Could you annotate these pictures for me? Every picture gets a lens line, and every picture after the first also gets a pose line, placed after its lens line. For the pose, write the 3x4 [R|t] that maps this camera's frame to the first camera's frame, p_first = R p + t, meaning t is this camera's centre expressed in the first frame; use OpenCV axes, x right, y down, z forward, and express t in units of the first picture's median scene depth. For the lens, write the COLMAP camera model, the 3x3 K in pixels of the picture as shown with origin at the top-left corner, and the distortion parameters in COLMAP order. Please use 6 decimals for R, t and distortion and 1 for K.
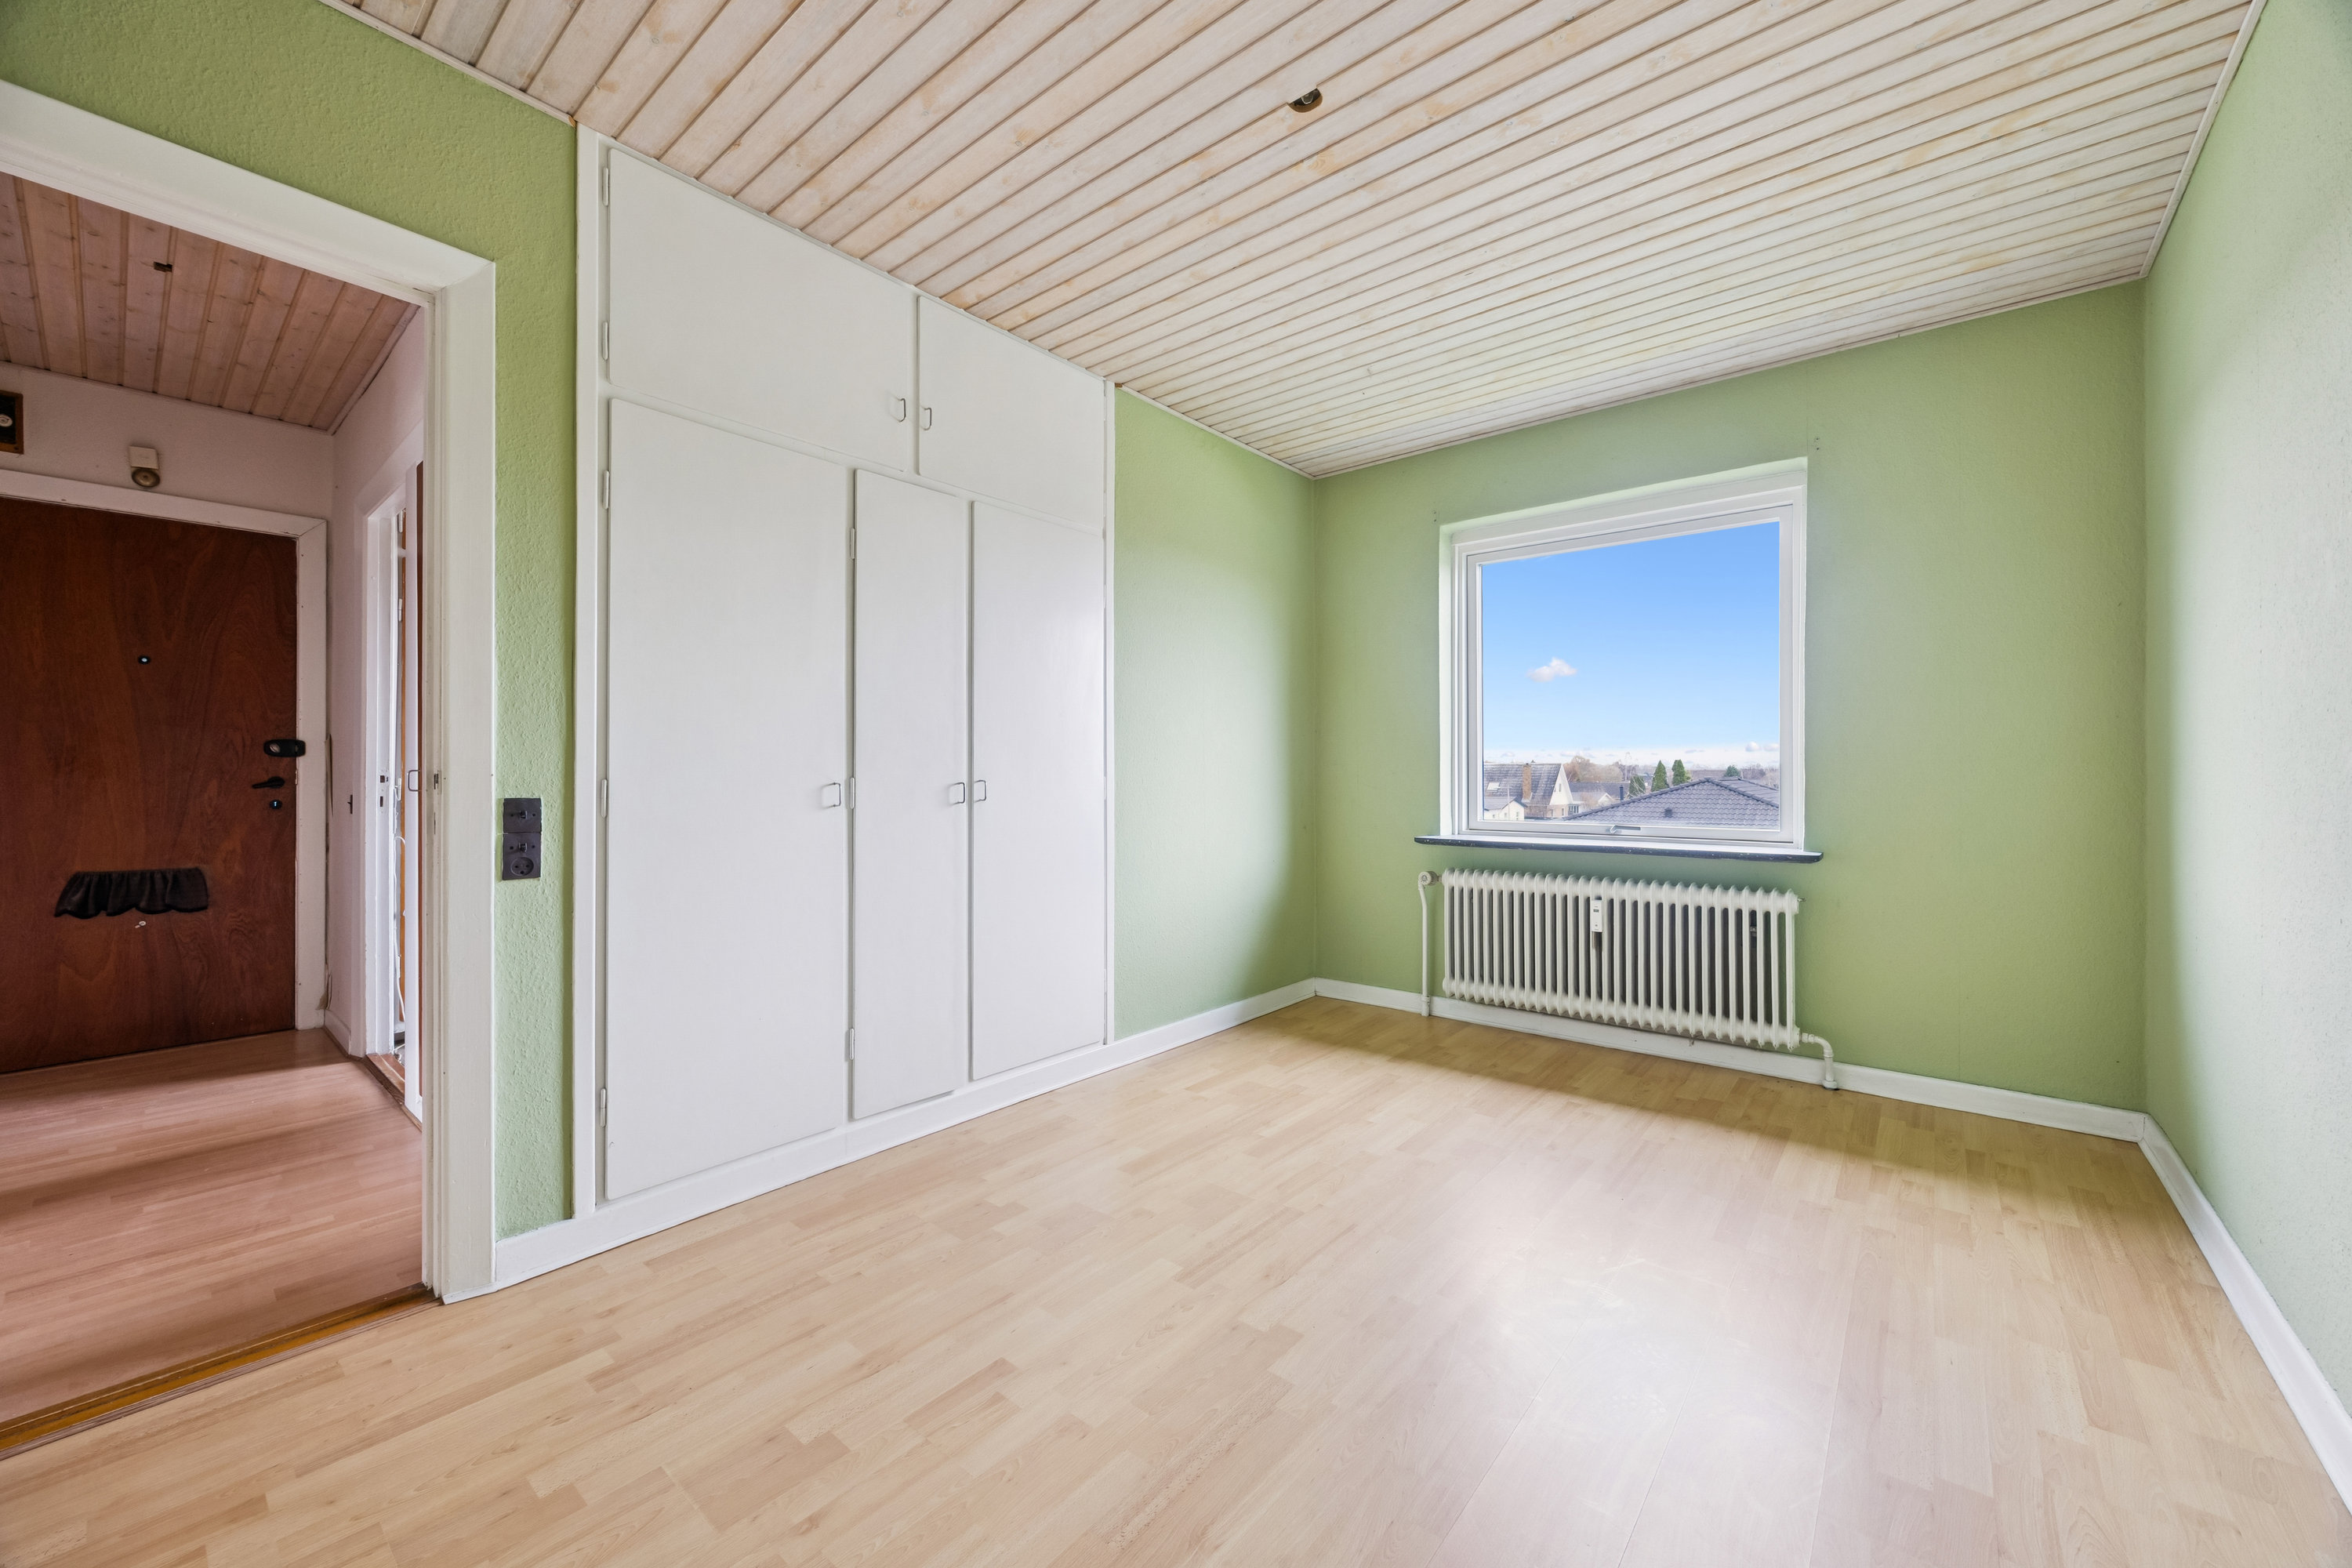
lens RADIAL K [[924.7, 0, 1181.4], [0, 924.7, 779.8], [0, 0, 1]] dist [0.000256, 0.000024]
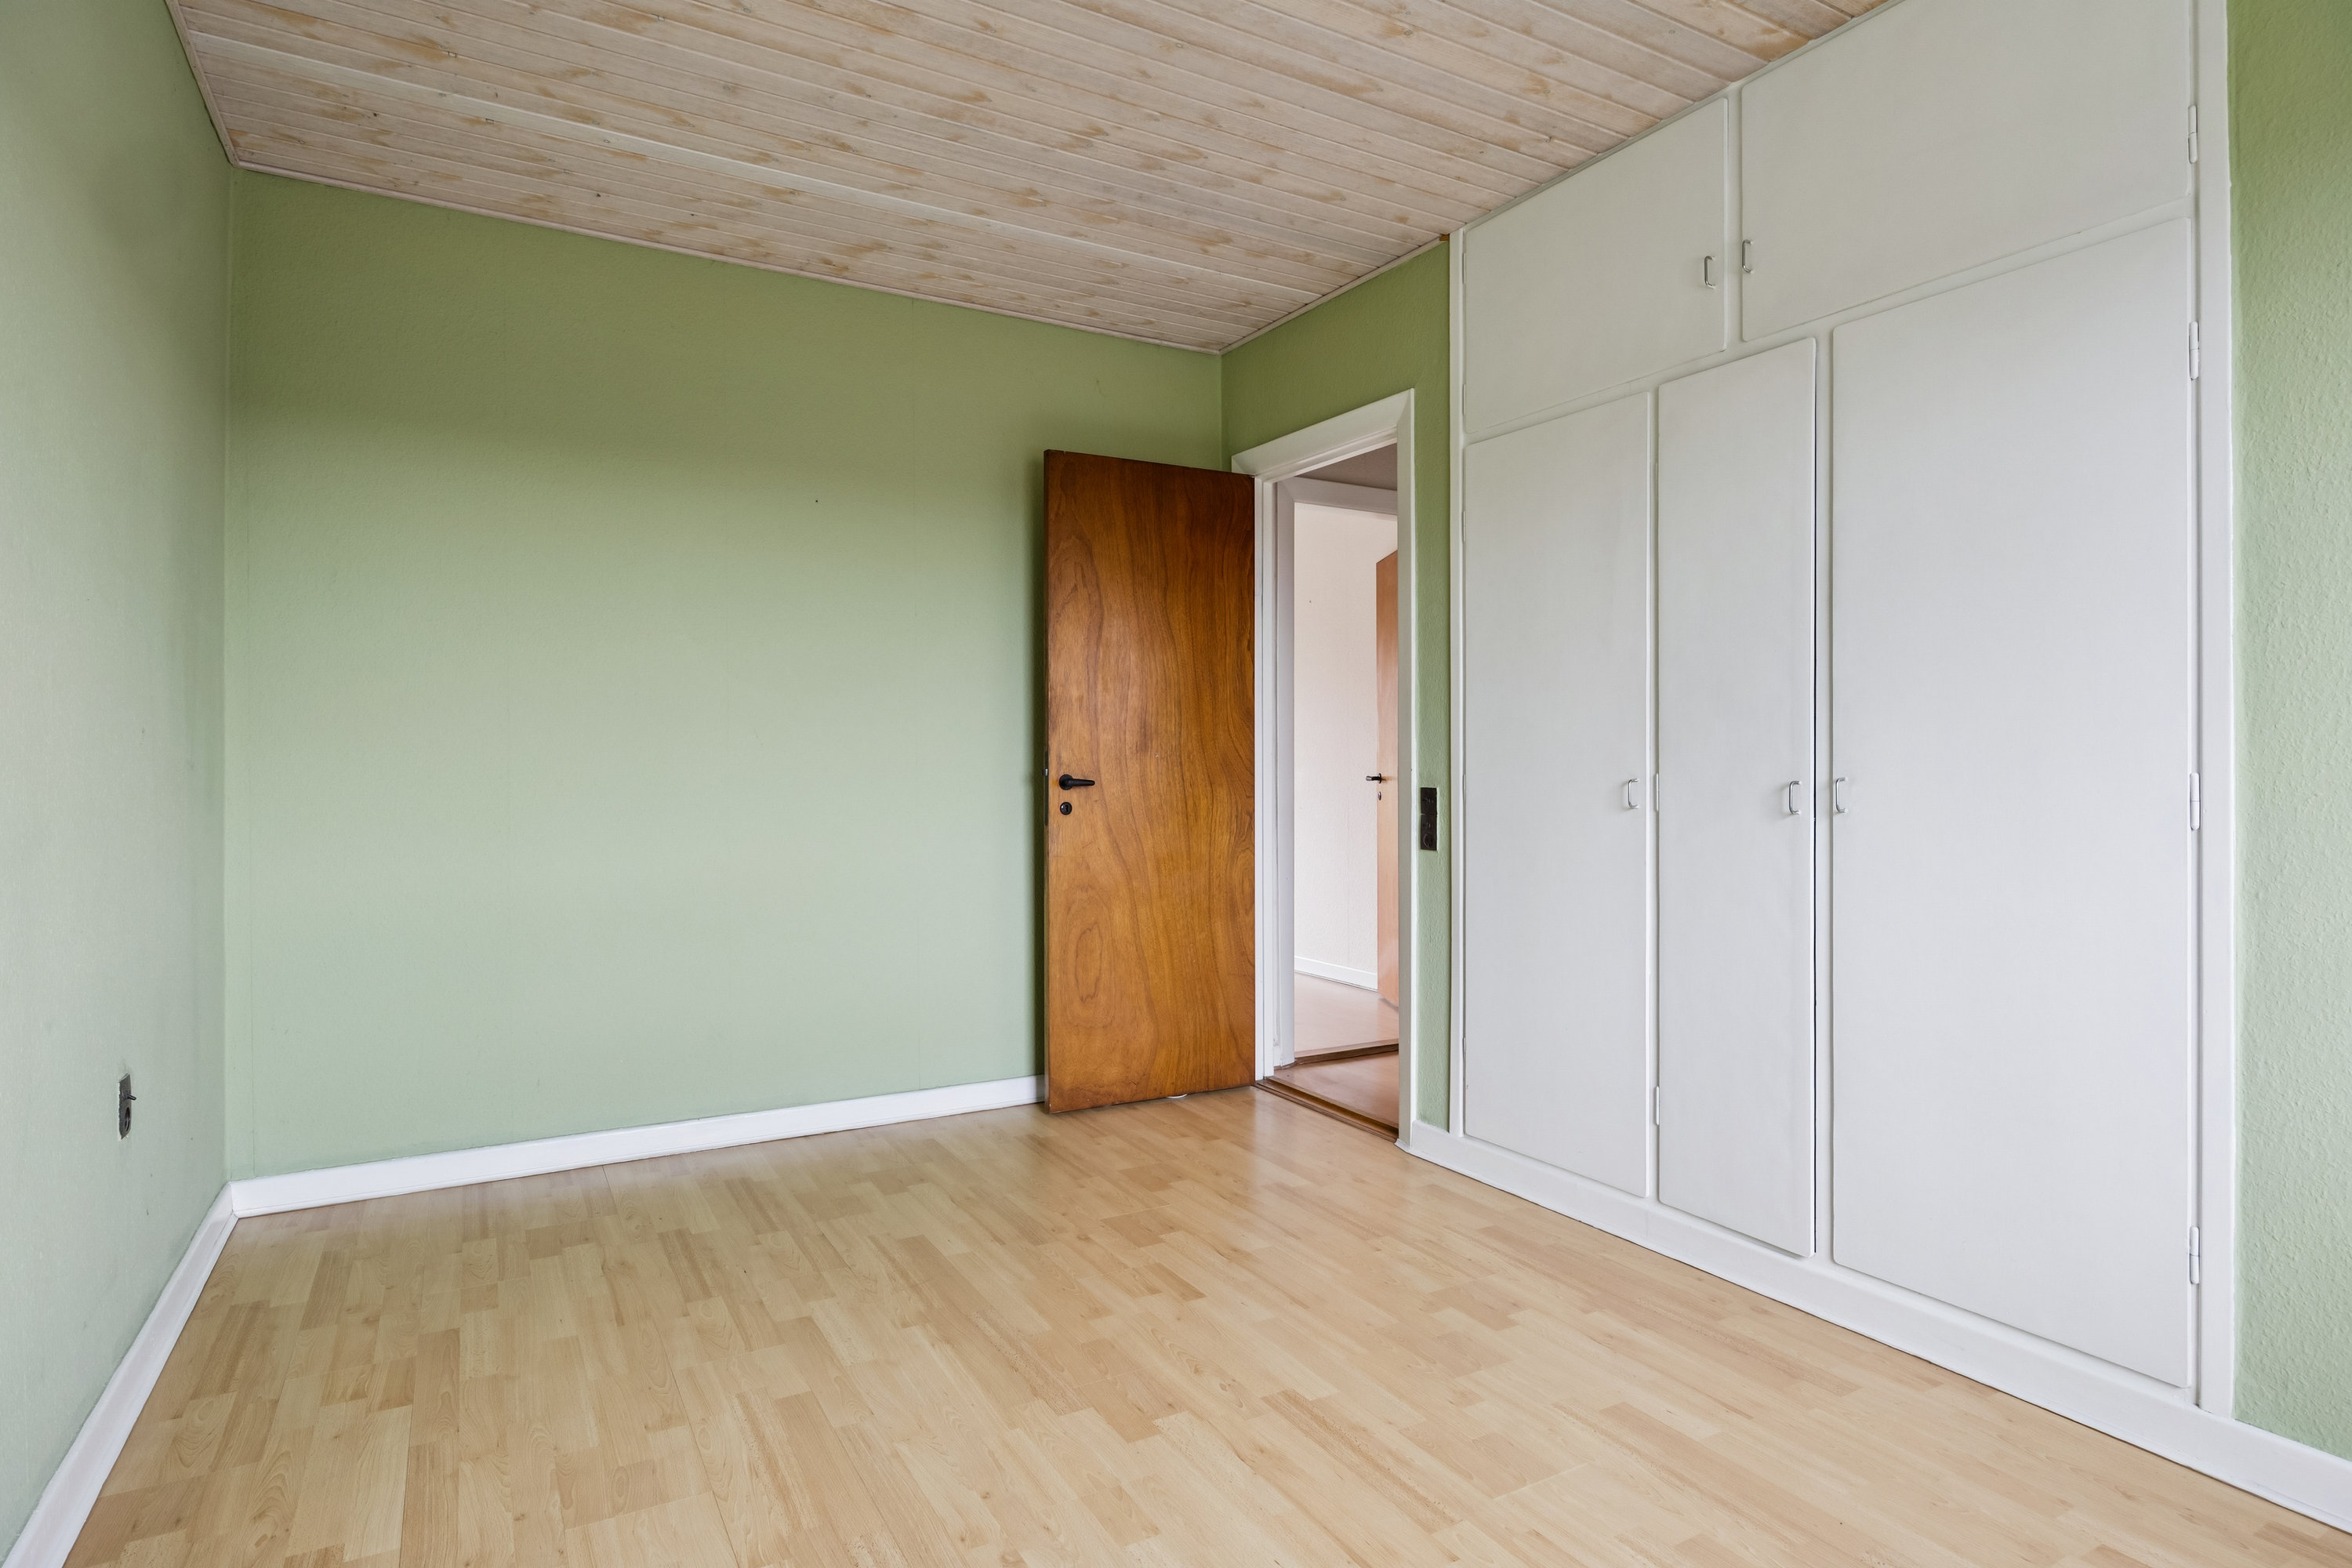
lens RADIAL K [[1280.5, 0, 1181.9], [0, 1280.5, 782.0], [0, 0, 1]] dist [-0.000589, -0.000270]
pose [[-0.367359, 0.010637, -0.930018, 1.078253], [-0.003758, 0.999909, 0.012920, -0.010865], [0.930071, 0.008241, -0.367286, 1.331710]]
